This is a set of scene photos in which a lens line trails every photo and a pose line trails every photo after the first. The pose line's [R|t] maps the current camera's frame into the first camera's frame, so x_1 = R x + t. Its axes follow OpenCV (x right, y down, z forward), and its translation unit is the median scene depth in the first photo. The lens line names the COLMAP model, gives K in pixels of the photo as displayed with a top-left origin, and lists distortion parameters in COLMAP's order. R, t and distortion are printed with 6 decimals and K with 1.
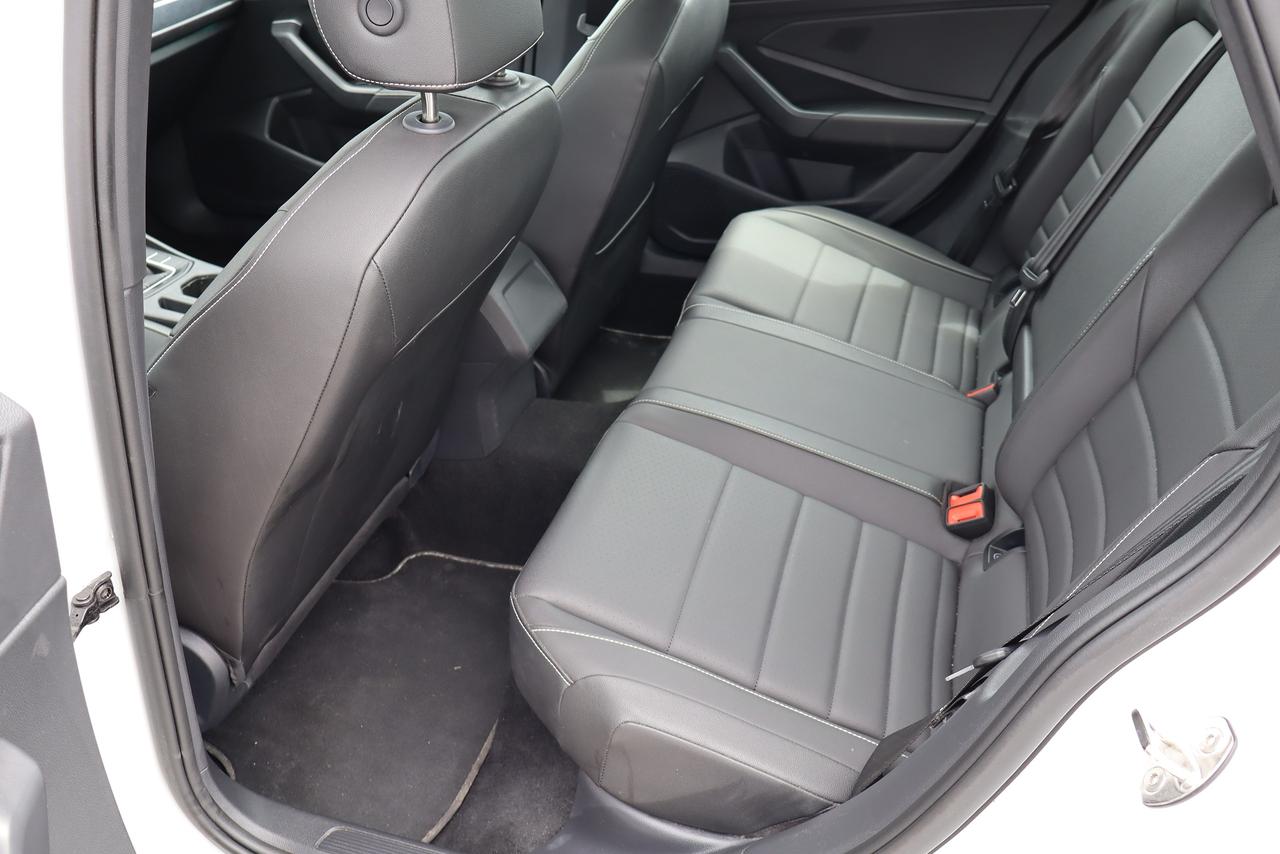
lens RADIAL K [[1065.0, 0, 634.2], [0, 1065.0, 429.1], [0, 0, 1]] dist [-0.006864, -0.004611]
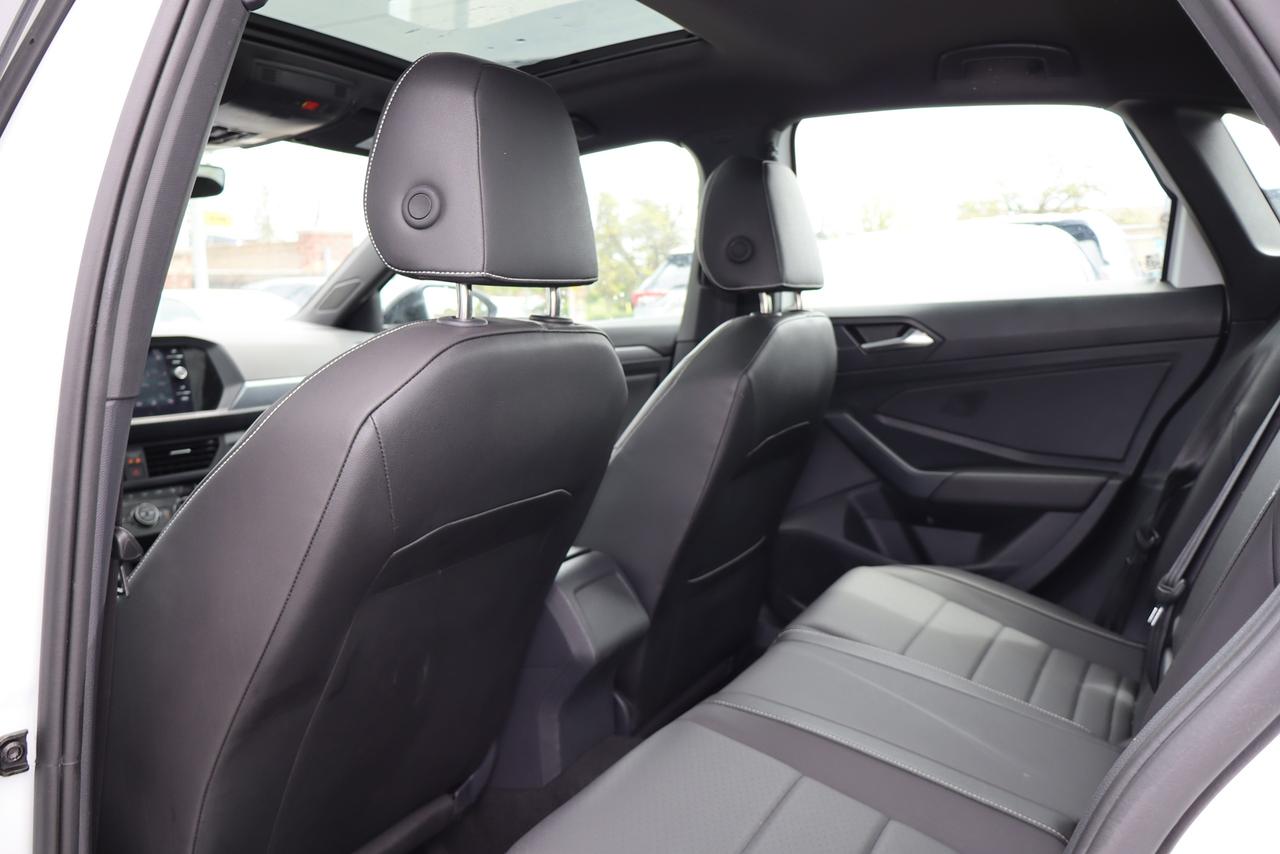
lens RADIAL K [[1073.1, 0, 640.0], [0, 1073.1, 427.0], [0, 0, 1]] dist [-0.000817, -0.005672]
pose [[0.985365, 0.009869, -0.170173, 0.084660], [-0.083114, 0.899425, -0.429100, 0.128663], [0.148823, 0.436963, 0.887082, 0.086499]]
